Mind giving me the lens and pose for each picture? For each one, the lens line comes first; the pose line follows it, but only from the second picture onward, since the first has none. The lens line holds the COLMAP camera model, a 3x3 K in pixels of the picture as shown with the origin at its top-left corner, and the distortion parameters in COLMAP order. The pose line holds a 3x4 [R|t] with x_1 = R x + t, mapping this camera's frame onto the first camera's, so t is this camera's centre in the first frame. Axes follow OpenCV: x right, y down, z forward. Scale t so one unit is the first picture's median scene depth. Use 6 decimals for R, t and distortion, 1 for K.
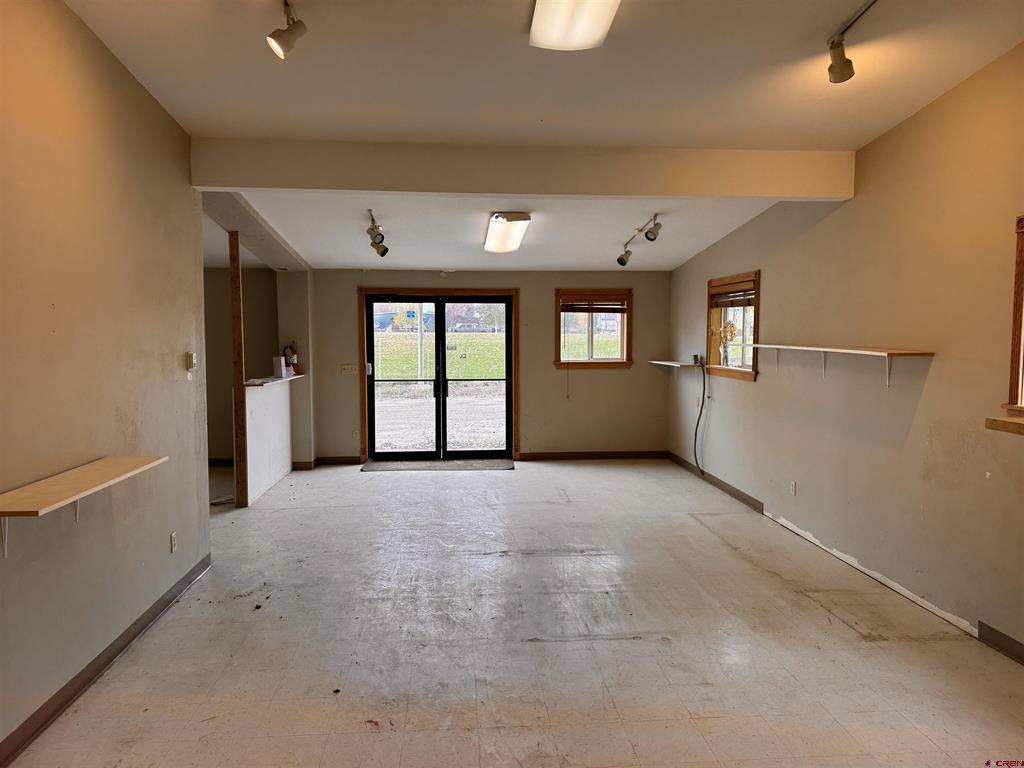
lens RADIAL K [[726.0, 0, 511.7], [0, 726.0, 385.4], [0, 0, 1]] dist [0.108522, -0.179126]
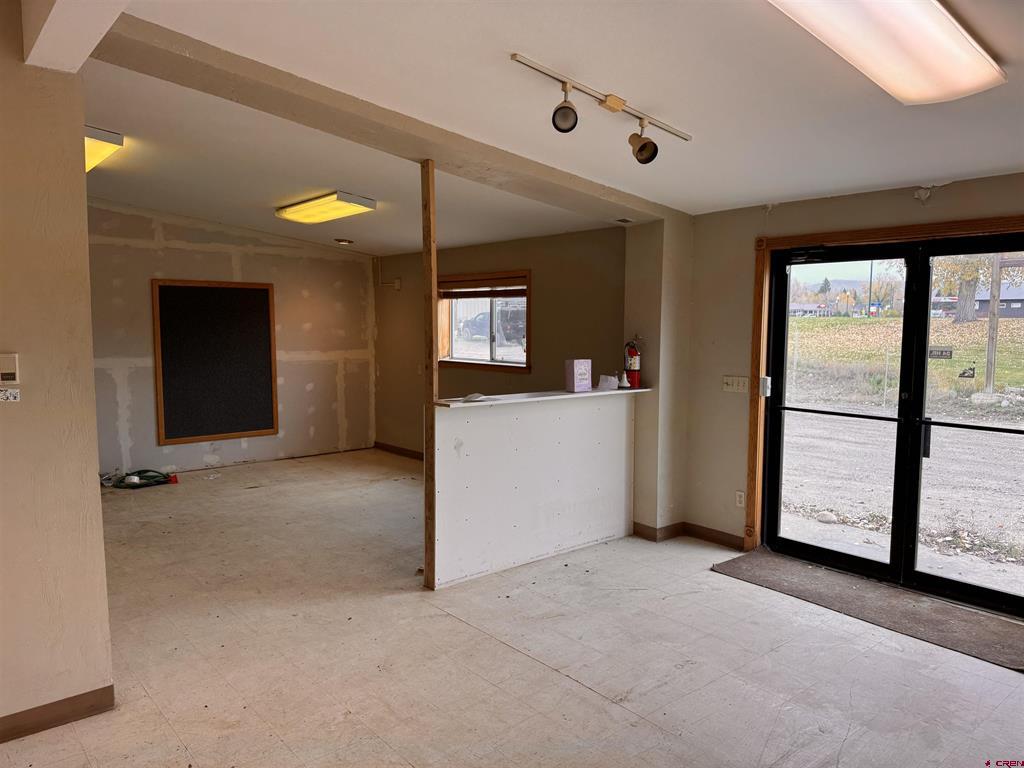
lens RADIAL K [[726.0, 0, 511.7], [0, 726.0, 385.4], [0, 0, 1]] dist [0.108522, -0.179126]
pose [[0.561677, 0.075844, -0.823873, 0.153954], [-0.060184, 0.996897, 0.050742, -0.039743], [0.825165, 0.021083, 0.564498, 0.524480]]
